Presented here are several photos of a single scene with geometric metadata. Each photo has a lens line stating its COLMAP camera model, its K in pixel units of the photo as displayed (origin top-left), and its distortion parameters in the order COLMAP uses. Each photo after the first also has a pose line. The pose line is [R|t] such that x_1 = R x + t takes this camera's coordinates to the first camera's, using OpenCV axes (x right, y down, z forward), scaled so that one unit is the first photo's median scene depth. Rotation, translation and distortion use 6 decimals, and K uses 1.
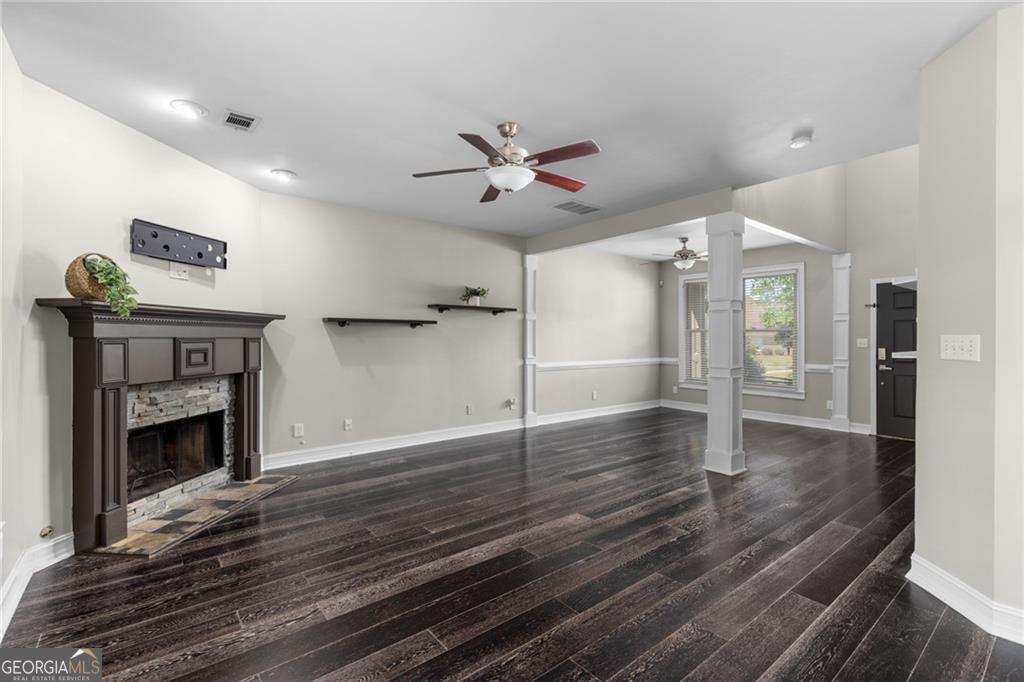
lens RADIAL K [[461.6, 0, 508.5], [0, 461.6, 338.9], [0, 0, 1]] dist [0.003962, 0.000333]
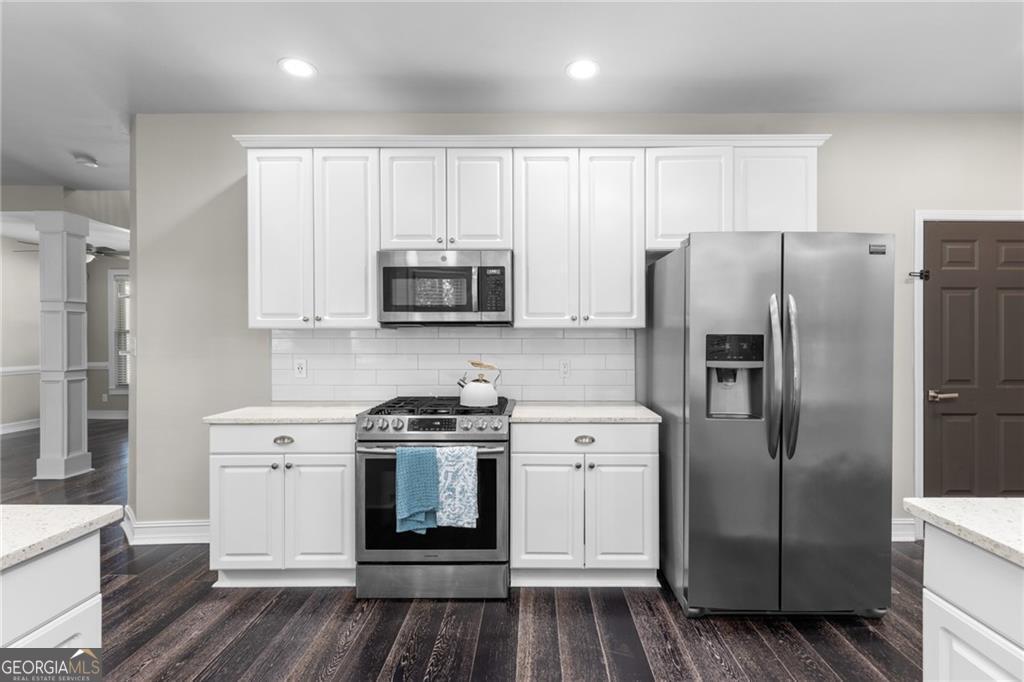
lens RADIAL K [[461.6, 0, 535.3], [0, 461.6, 342.5], [0, 0, 1]] dist [0.003962, 0.000333]
pose [[0.621614, -0.008006, 0.783283, 0.328712], [0.005906, 0.999967, 0.005533, 0.003847], [-0.783302, 0.001186, 0.621641, -0.408994]]
